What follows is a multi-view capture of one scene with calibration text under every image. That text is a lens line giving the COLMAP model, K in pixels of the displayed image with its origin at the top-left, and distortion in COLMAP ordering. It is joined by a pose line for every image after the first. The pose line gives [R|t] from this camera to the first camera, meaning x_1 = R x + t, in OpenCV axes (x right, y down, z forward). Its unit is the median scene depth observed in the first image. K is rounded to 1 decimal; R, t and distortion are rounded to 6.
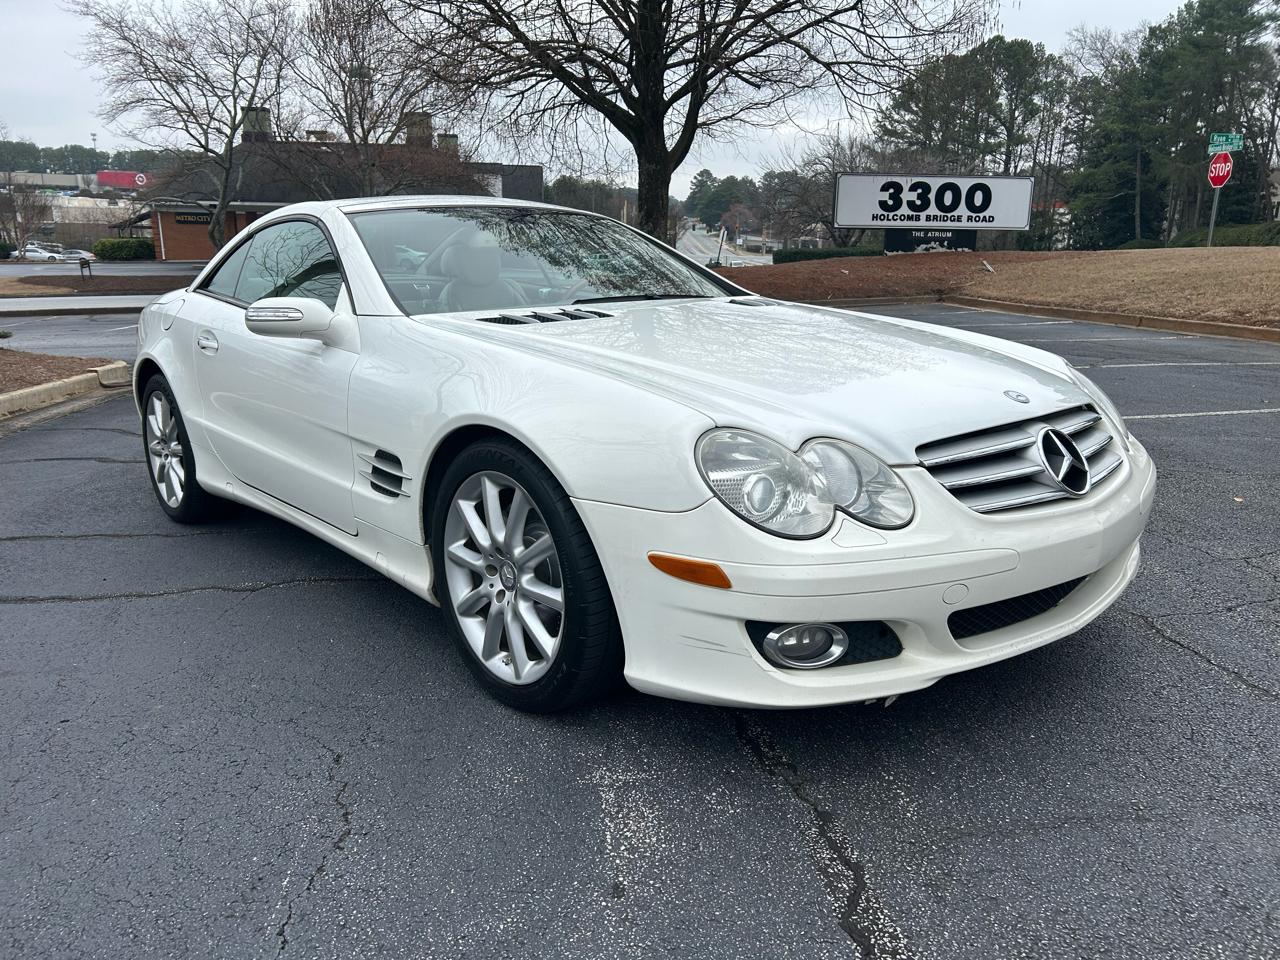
lens RADIAL K [[963.8, 0, 637.5], [0, 963.8, 483.1], [0, 0, 1]] dist [0.049714, -0.051563]
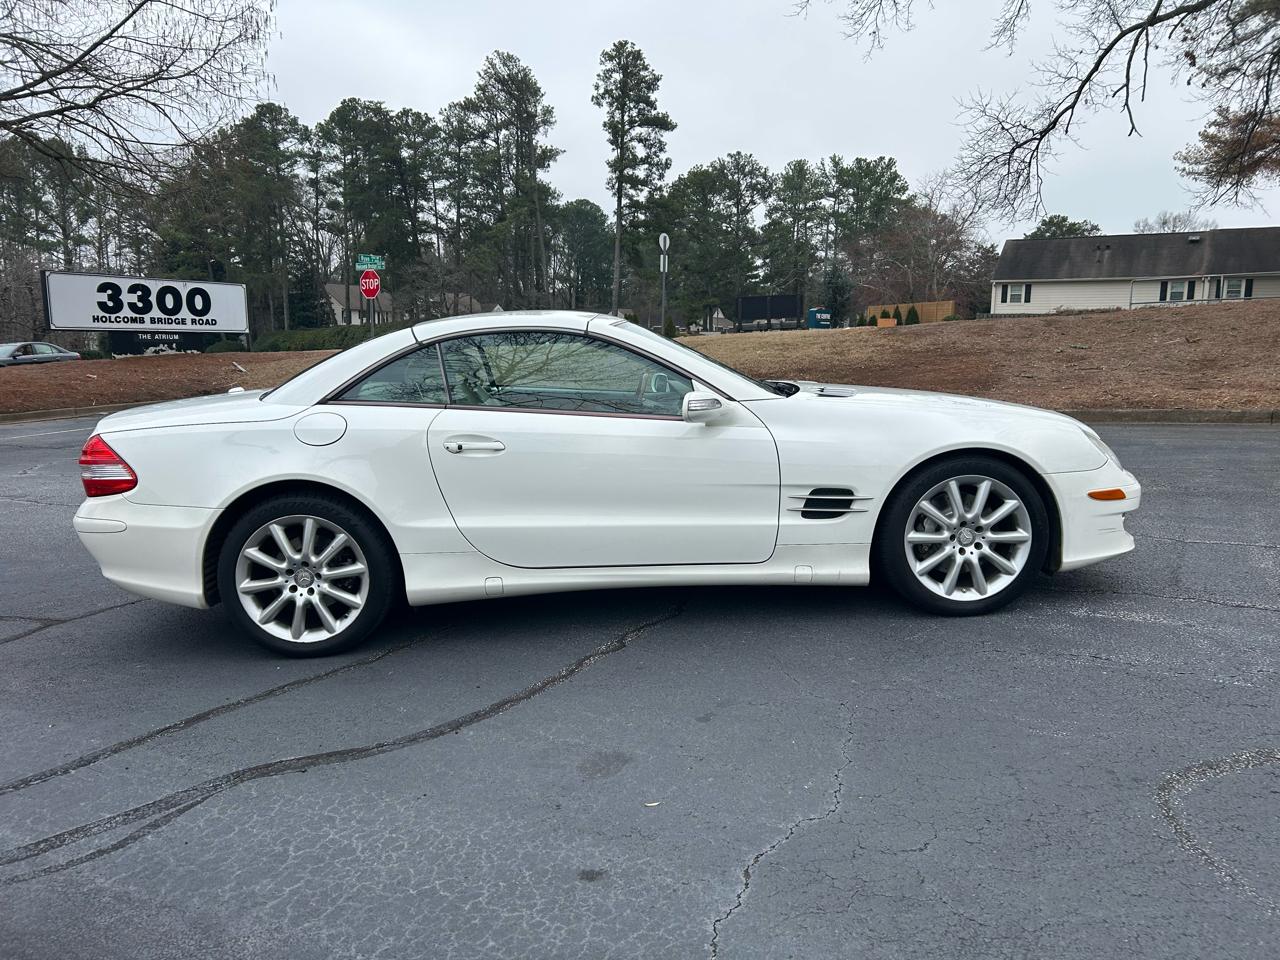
lens RADIAL K [[963.8, 0, 637.5], [0, 963.8, 483.1], [0, 0, 1]] dist [0.049714, -0.051563]
pose [[0.634942, -0.121285, 0.762980, -0.157888], [0.196868, 0.980397, -0.007986, -0.008541], [-0.747055, 0.155277, 0.646373, 0.026654]]
